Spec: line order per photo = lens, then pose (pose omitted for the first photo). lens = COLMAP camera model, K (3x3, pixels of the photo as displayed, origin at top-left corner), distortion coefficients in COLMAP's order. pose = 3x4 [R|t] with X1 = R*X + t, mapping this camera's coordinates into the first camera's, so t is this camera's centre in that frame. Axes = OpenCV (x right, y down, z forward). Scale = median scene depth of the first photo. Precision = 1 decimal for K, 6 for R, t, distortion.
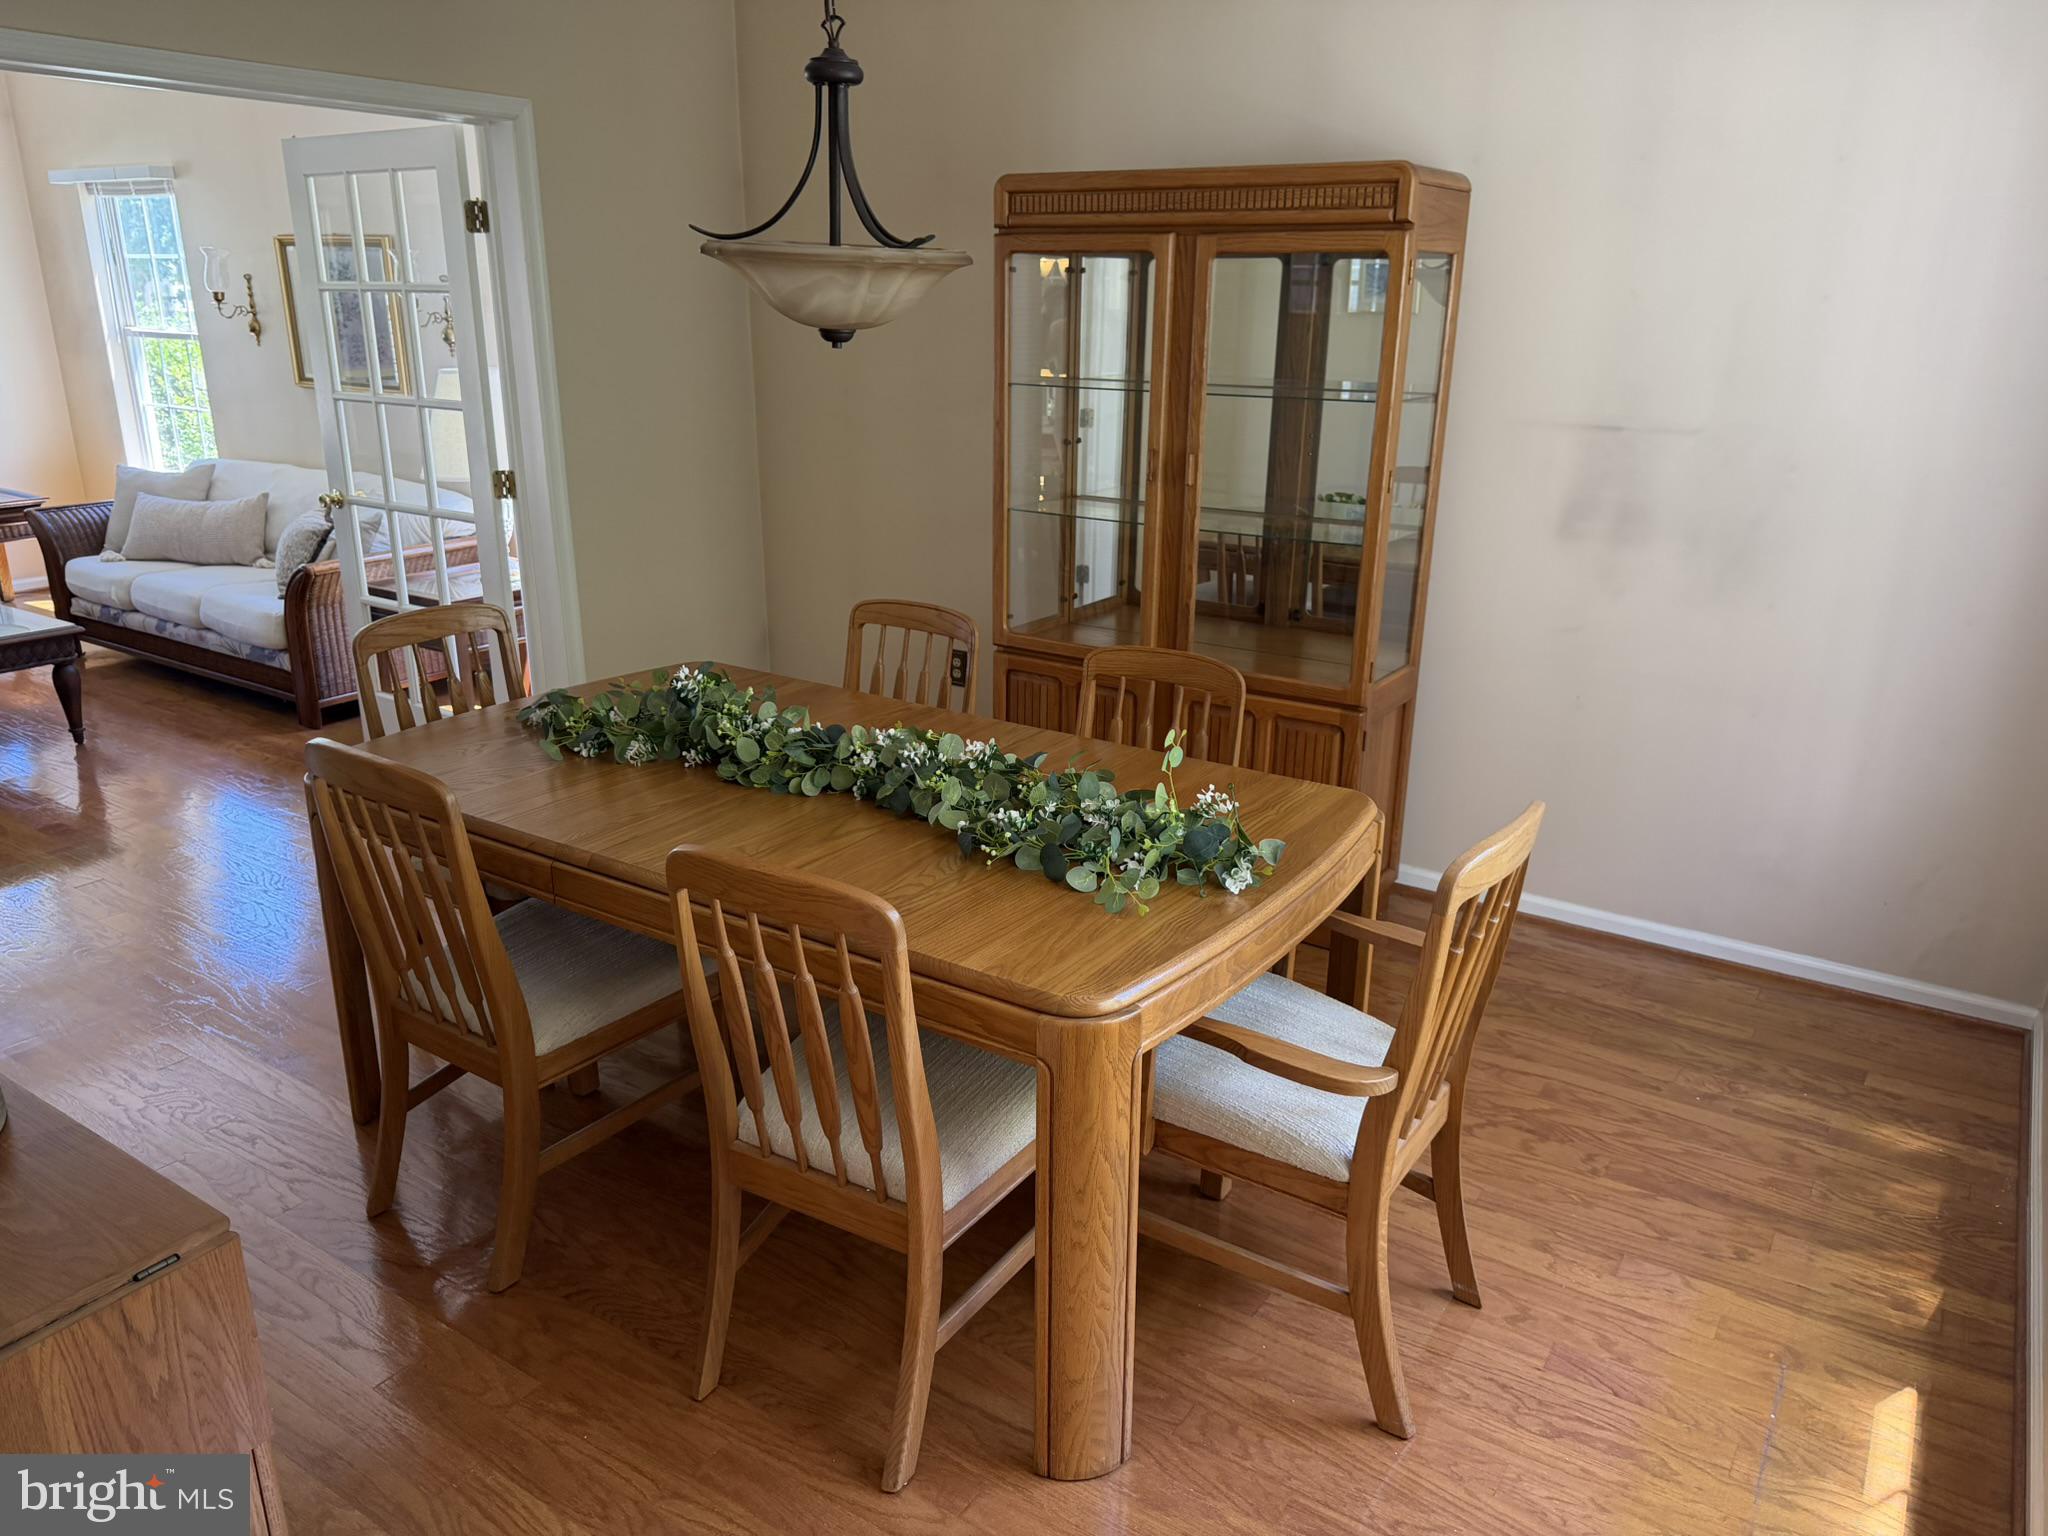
lens RADIAL K [[1450.2, 0, 1024.0], [0, 1450.2, 768.0], [0, 0, 1]] dist [0.006121, 0.002121]
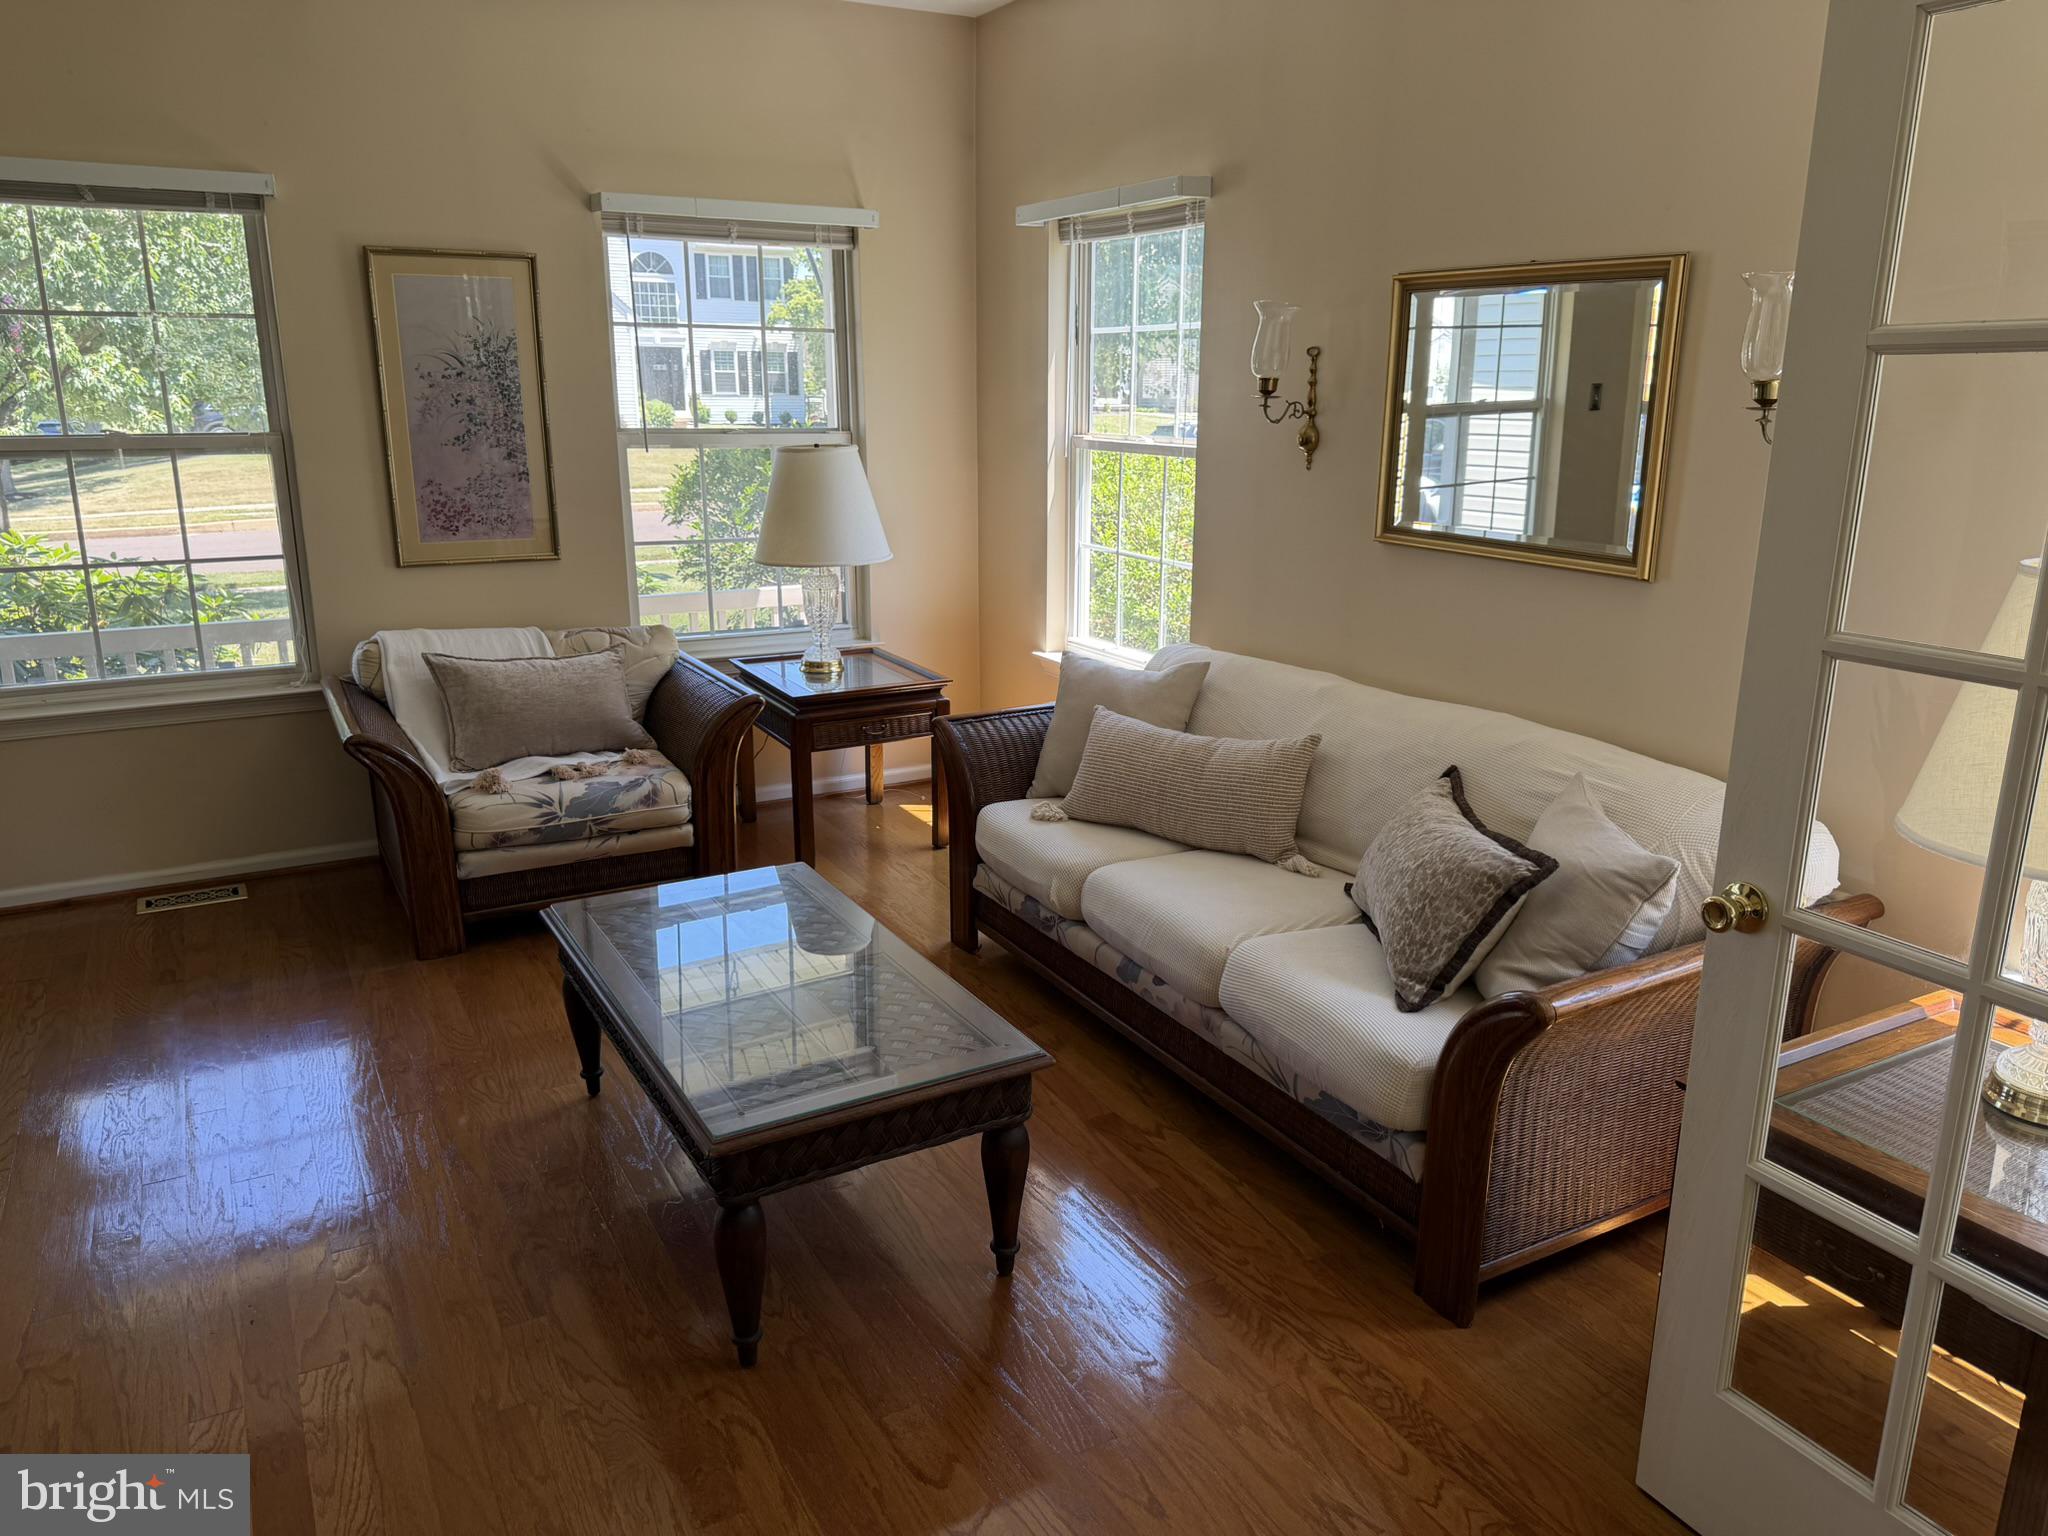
lens RADIAL K [[1472.1, 0, 1024.0], [0, 1472.1, 768.0], [0, 0, 1]] dist [0.068475, -0.001839]
pose [[0.890962, 0.112744, -0.439858, -0.362996], [-0.140515, 0.989594, -0.030970, -0.140323], [0.431789, 0.089400, 0.897533, 0.437748]]
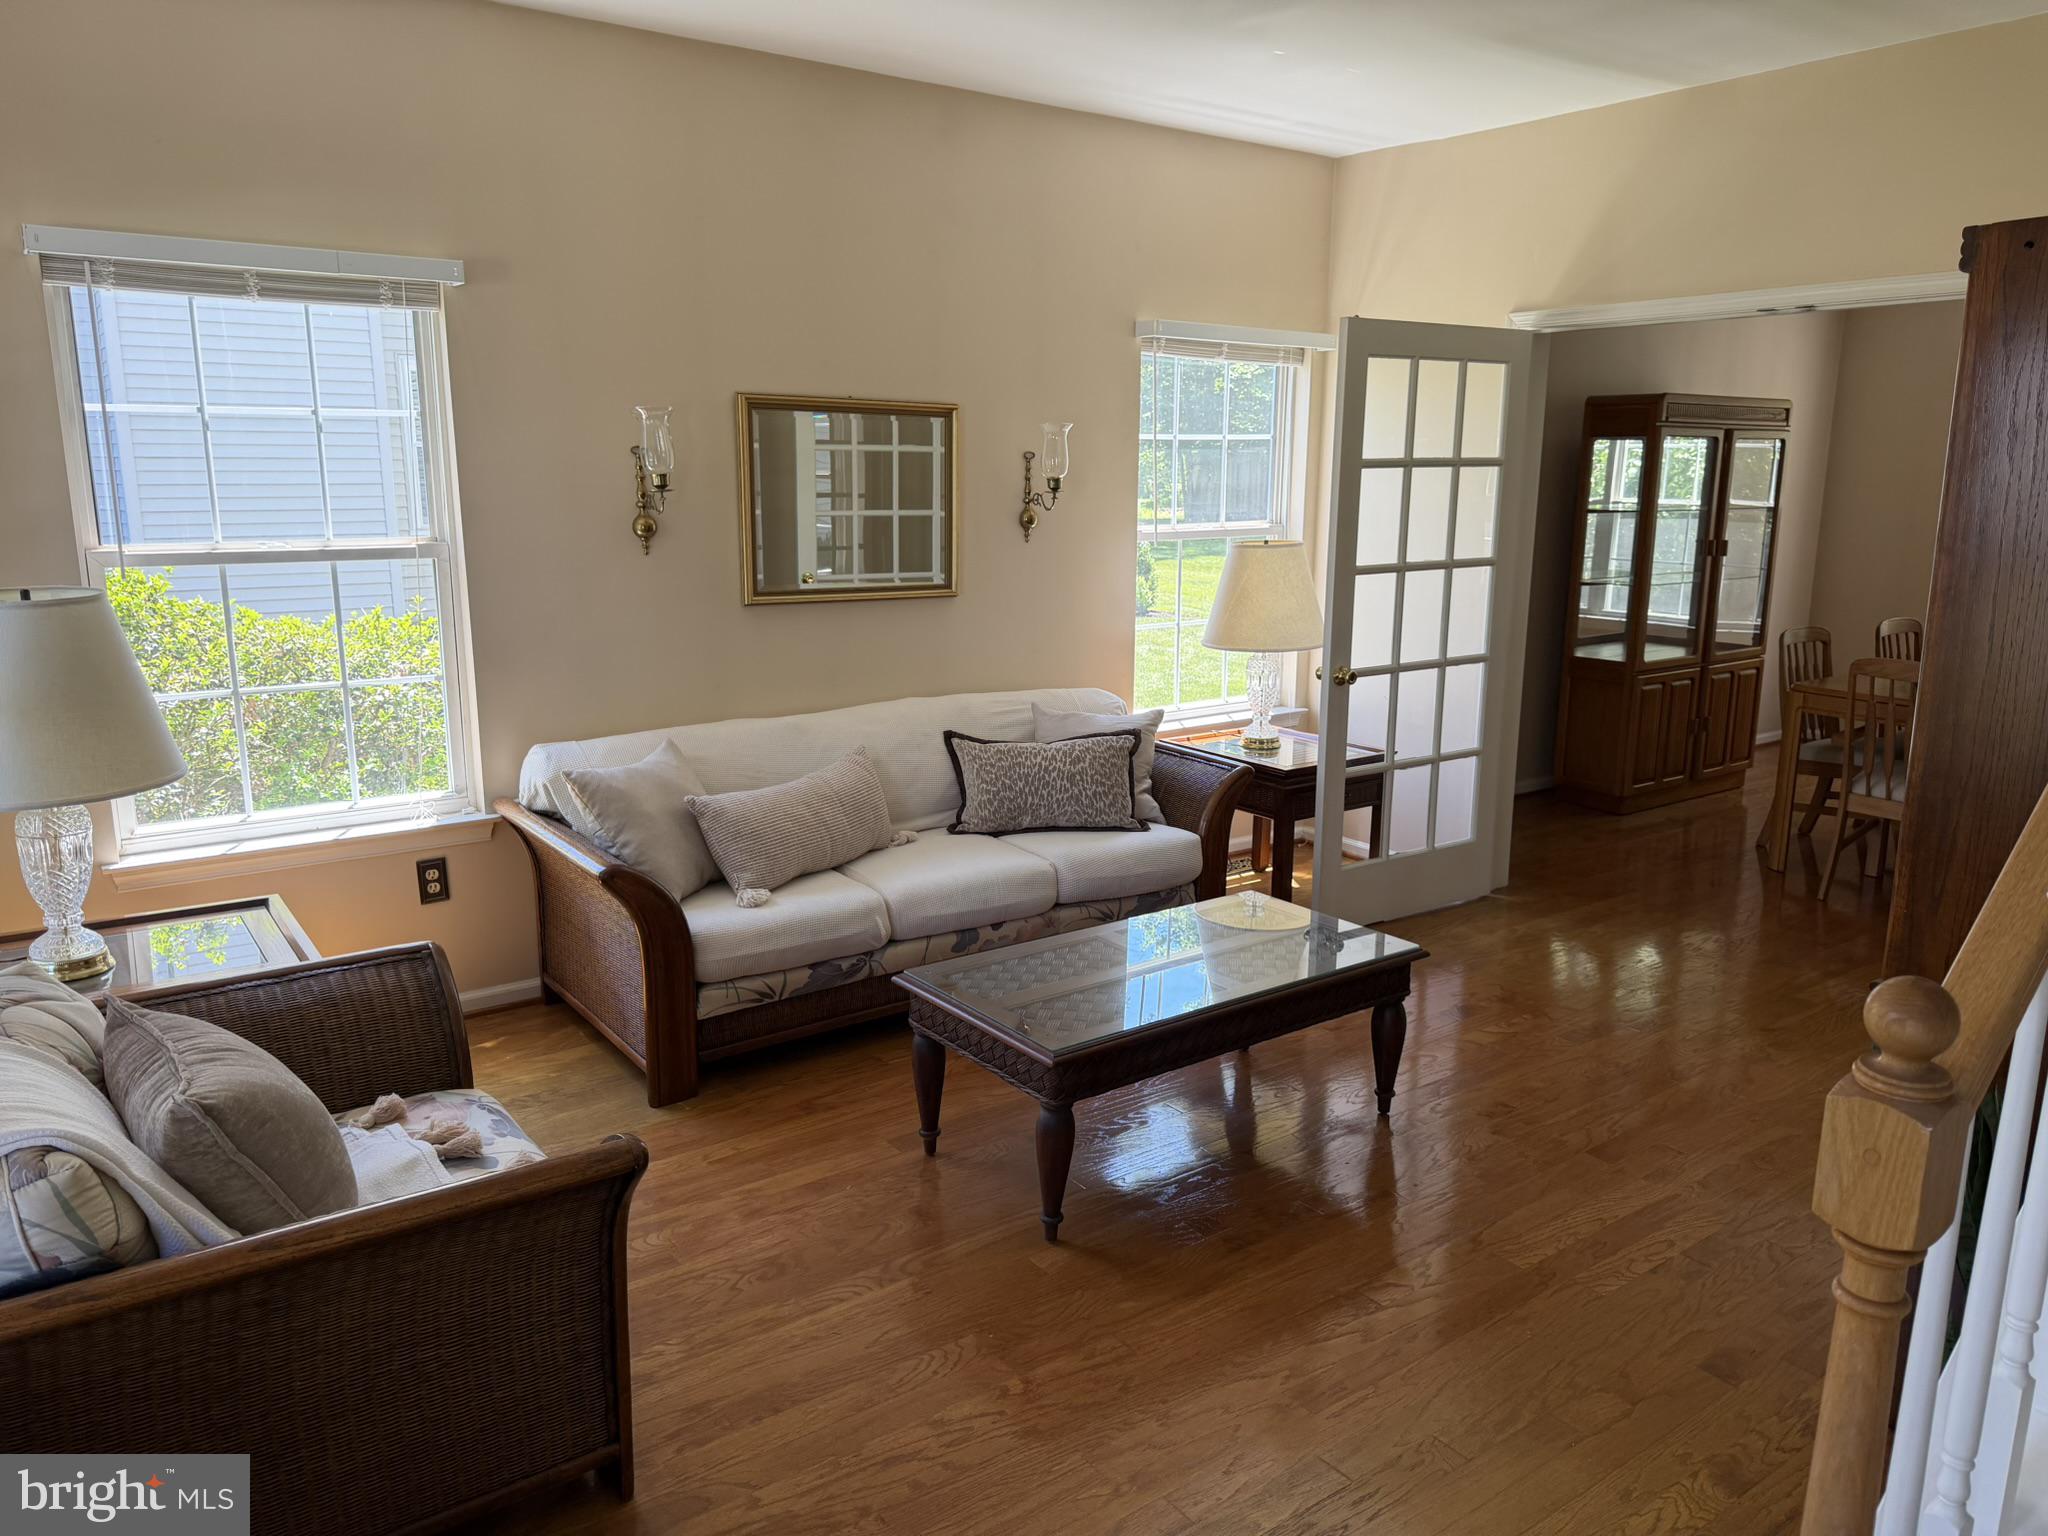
lens RADIAL K [[1472.1, 0, 1024.0], [0, 1472.1, 768.0], [0, 0, 1]] dist [0.068475, -0.001839]
pose [[0.364085, -0.204803, 0.908569, -1.124396], [0.286436, 0.952866, 0.100006, -0.223416], [-0.886226, 0.223836, 0.405587, 0.618435]]
